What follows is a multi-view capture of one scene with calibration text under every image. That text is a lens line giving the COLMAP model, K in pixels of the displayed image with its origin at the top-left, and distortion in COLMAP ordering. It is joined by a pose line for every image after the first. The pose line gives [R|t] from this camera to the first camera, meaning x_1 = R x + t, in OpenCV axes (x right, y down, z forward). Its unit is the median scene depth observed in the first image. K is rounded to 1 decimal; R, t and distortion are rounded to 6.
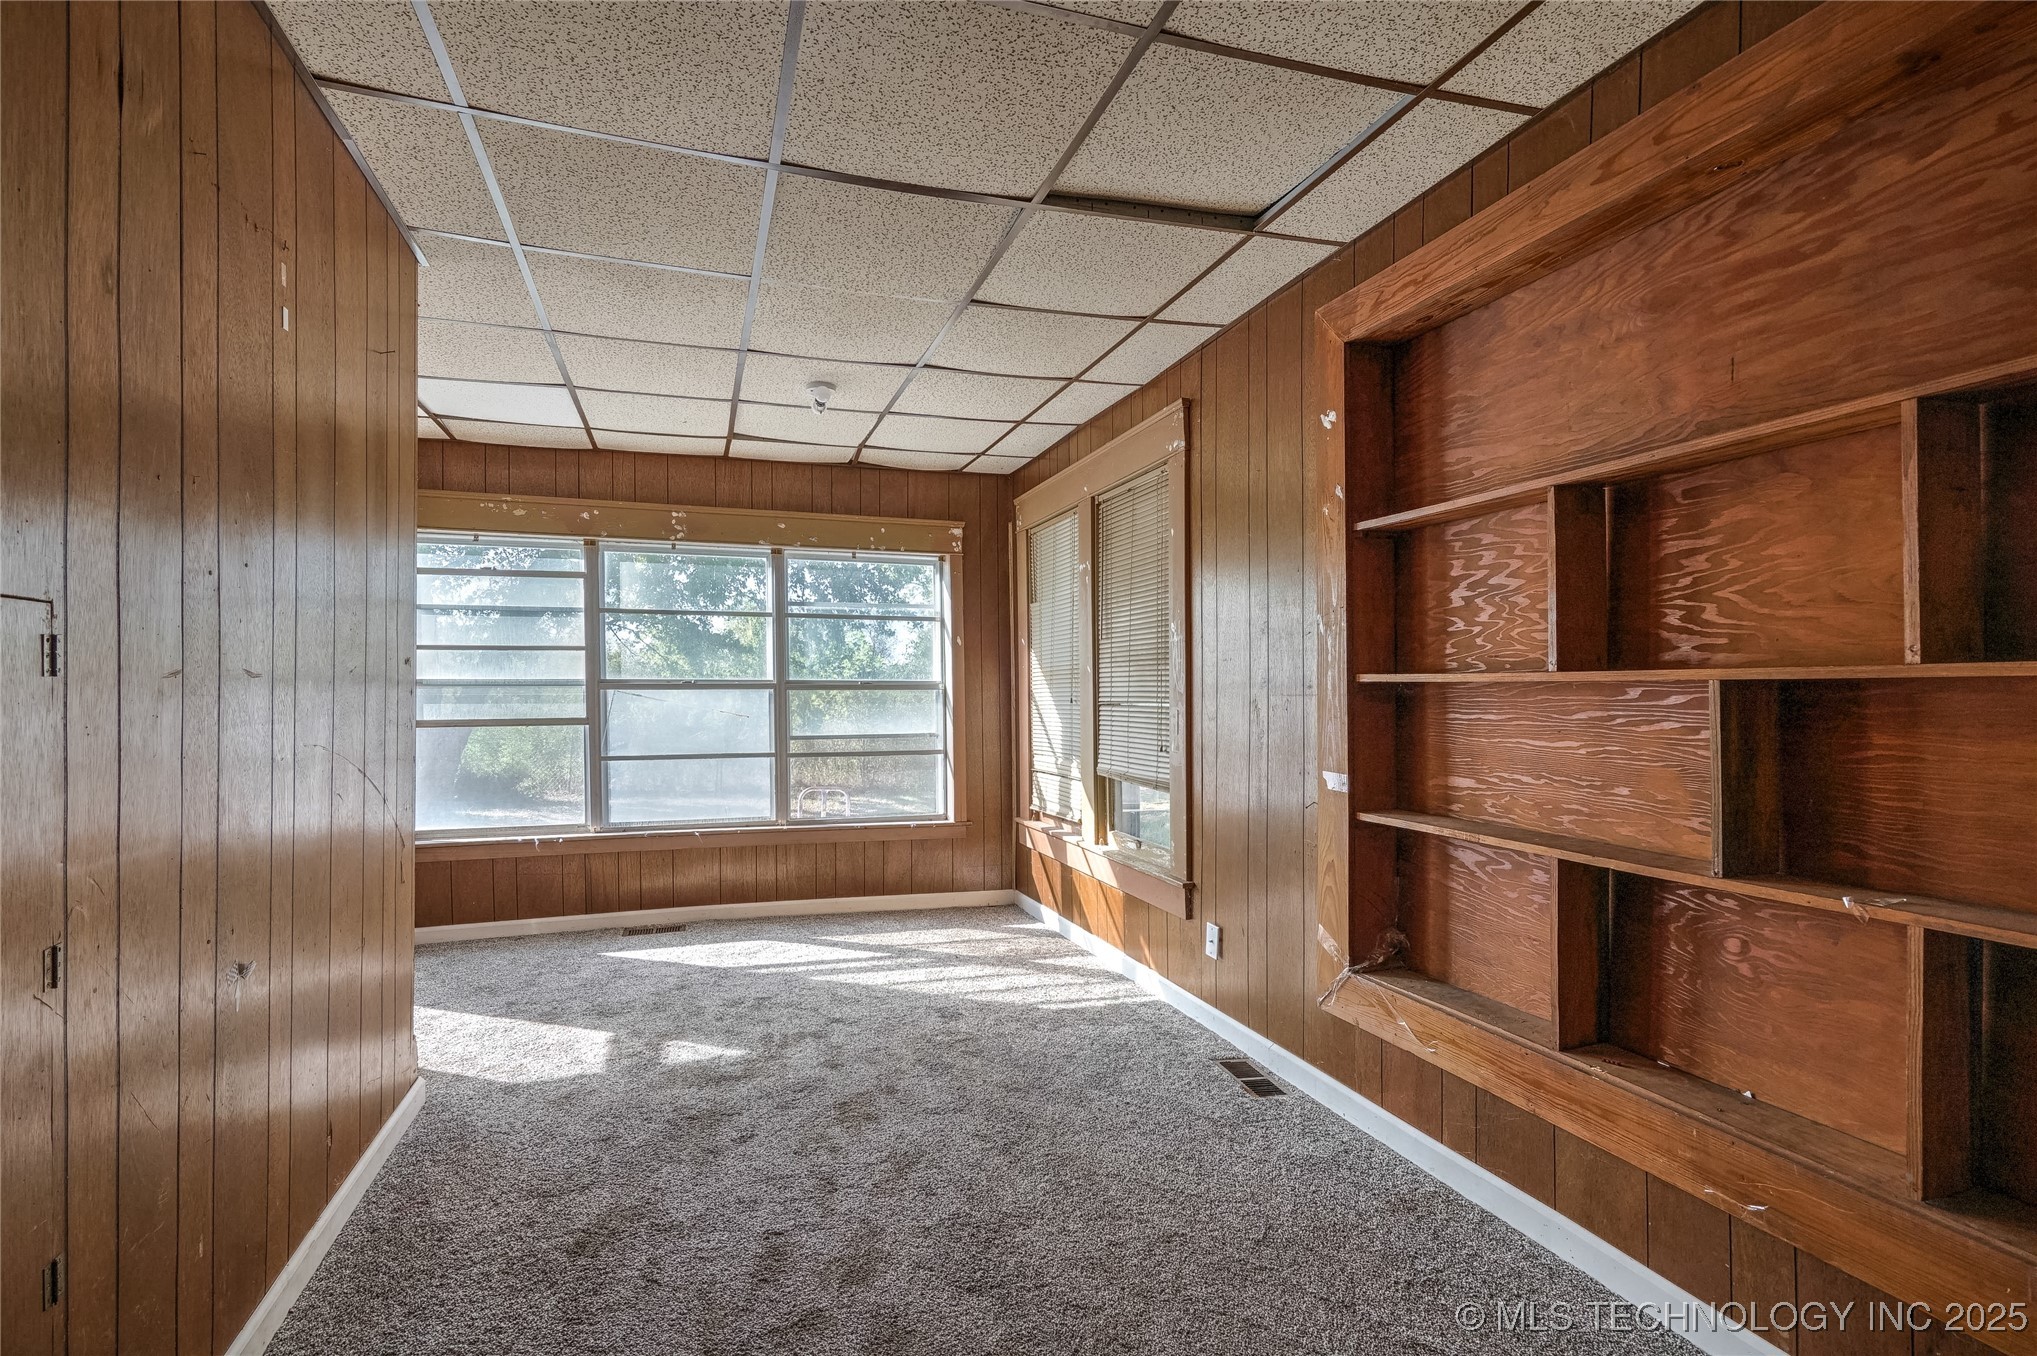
lens RADIAL K [[958.1, 0, 1012.3], [0, 958.1, 666.1], [0, 0, 1]] dist [0.000894, 0.000283]
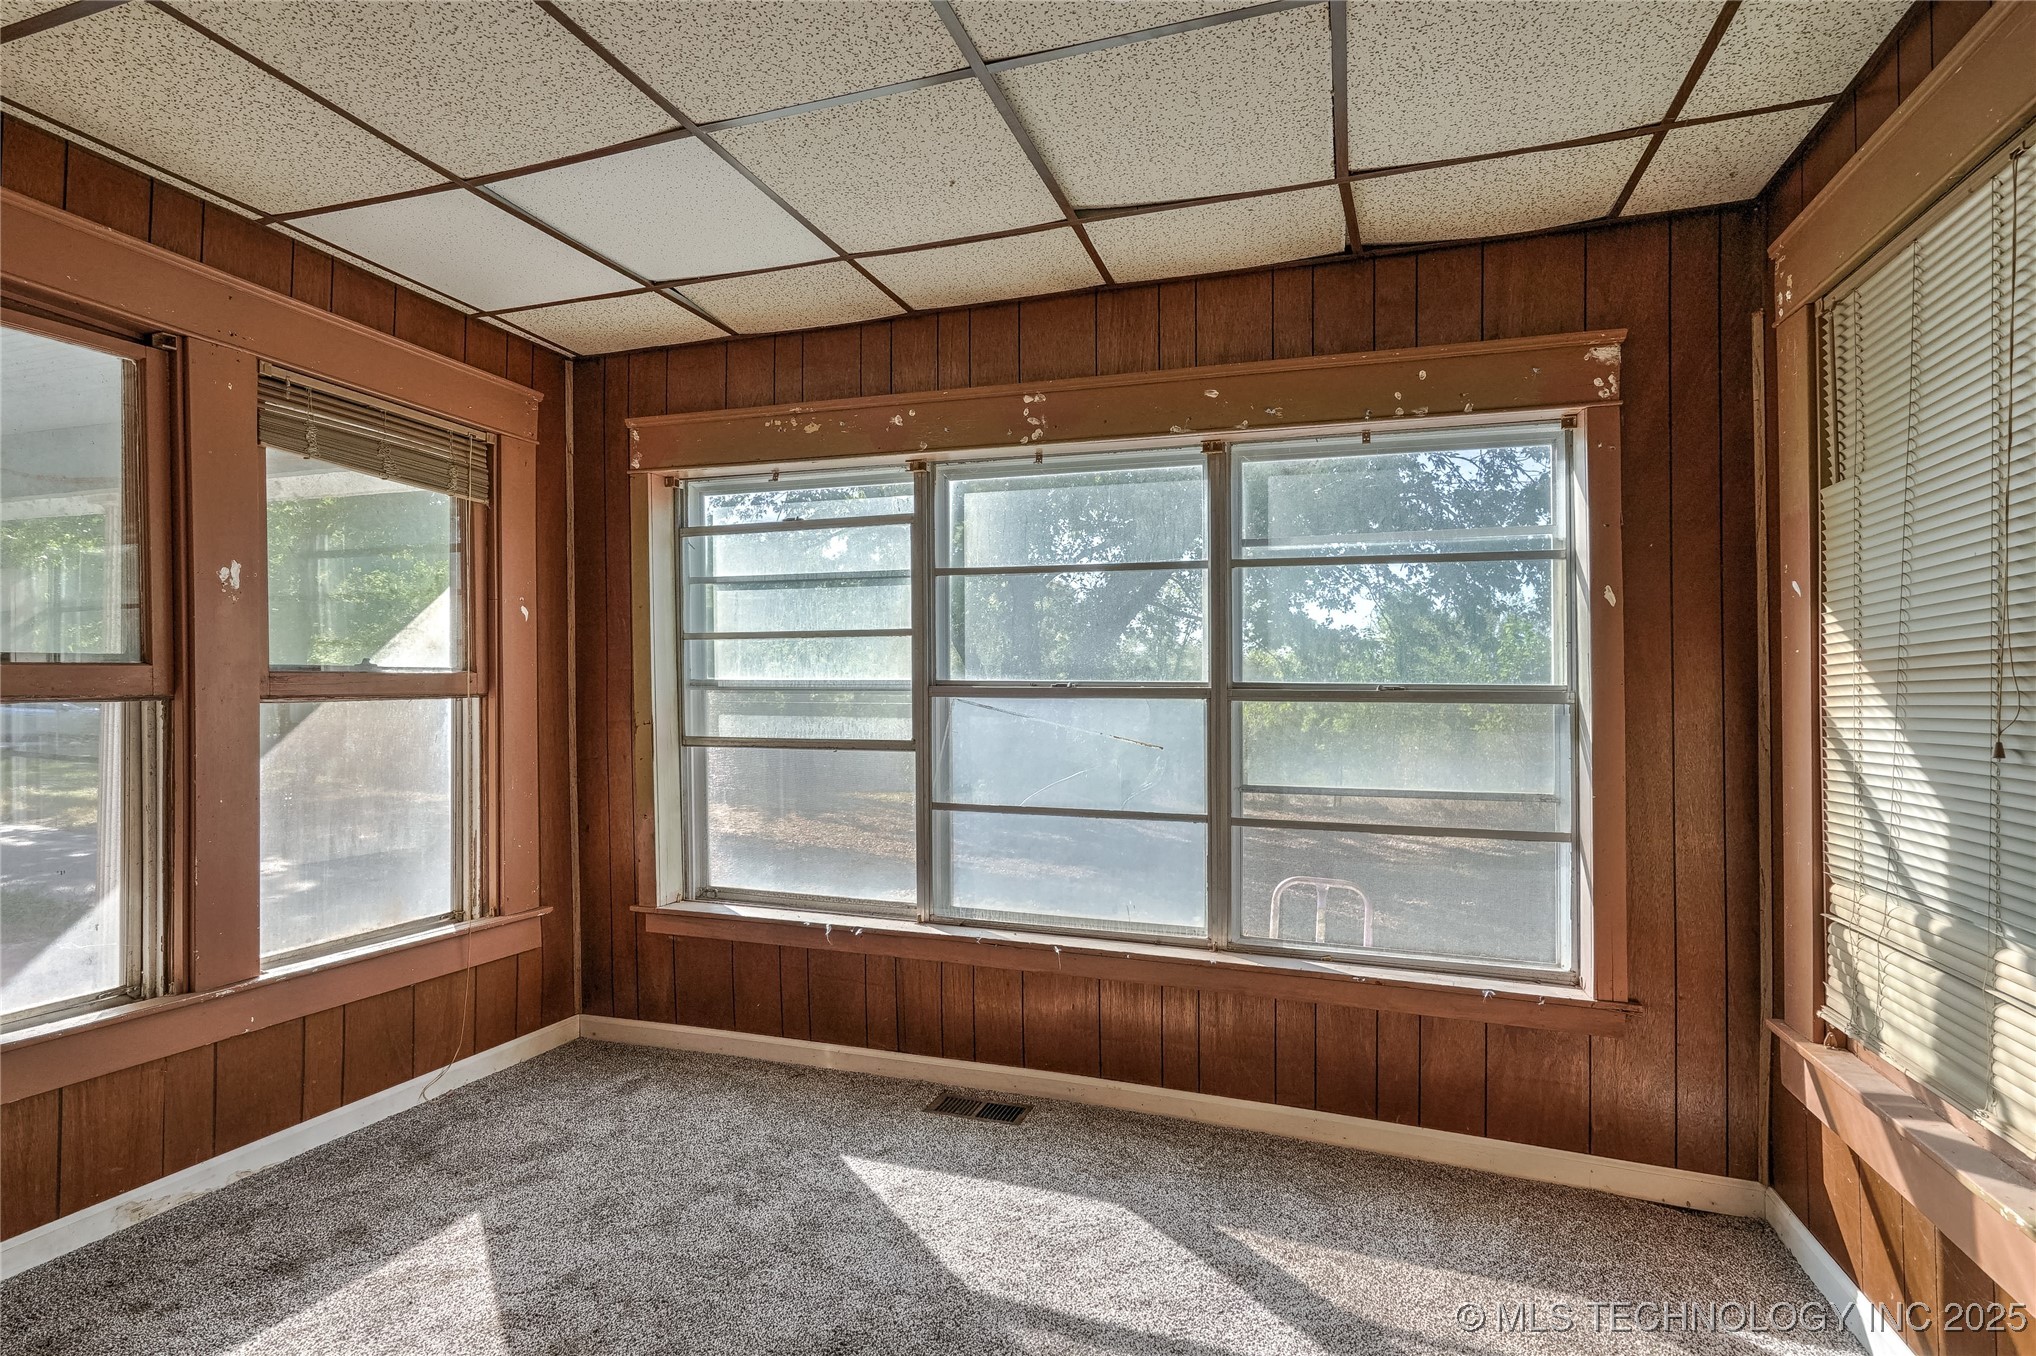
lens RADIAL K [[941.9, 0, 1015.9], [0, 941.9, 683.7], [0, 0, 1]] dist [-0.000702, 0.000121]
pose [[0.781441, 0.003319, -0.623971, 0.002247], [0.005522, 0.999910, 0.012234, 0.008058], [0.623955, -0.013005, 0.781352, 0.526432]]
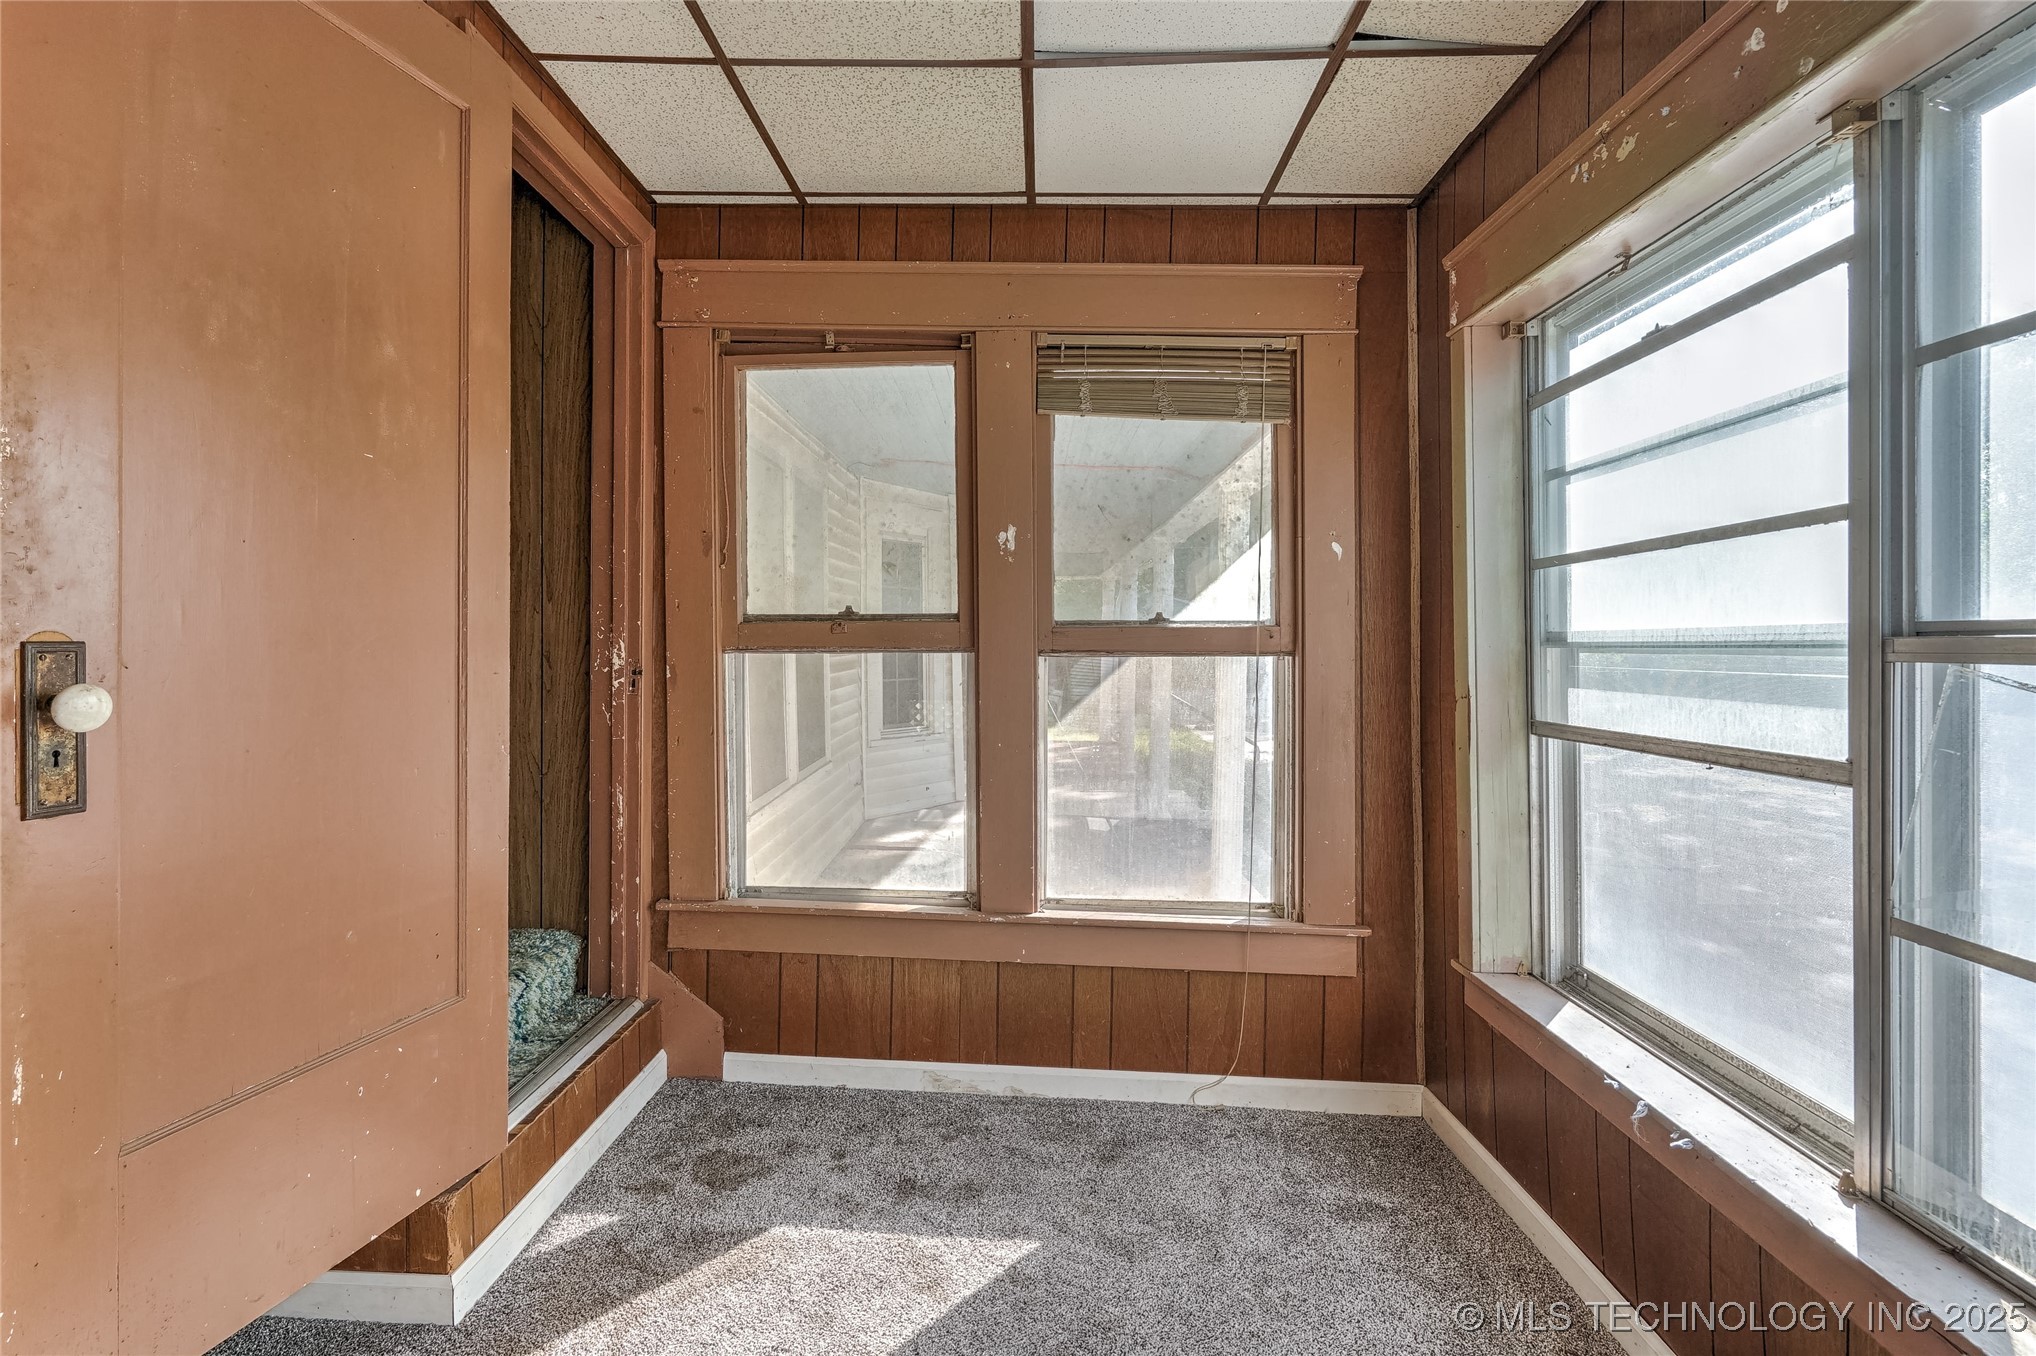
lens RADIAL K [[1013.9, 0, 1016.3], [0, 1013.9, 653.2], [0, 0, 1]] dist [-0.001539, 0.000033]
pose [[-0.364177, 0.004142, -0.931321, -0.082017], [0.007632, 0.999970, 0.001463, 0.018961], [0.931298, -0.006575, -0.364198, 0.845032]]
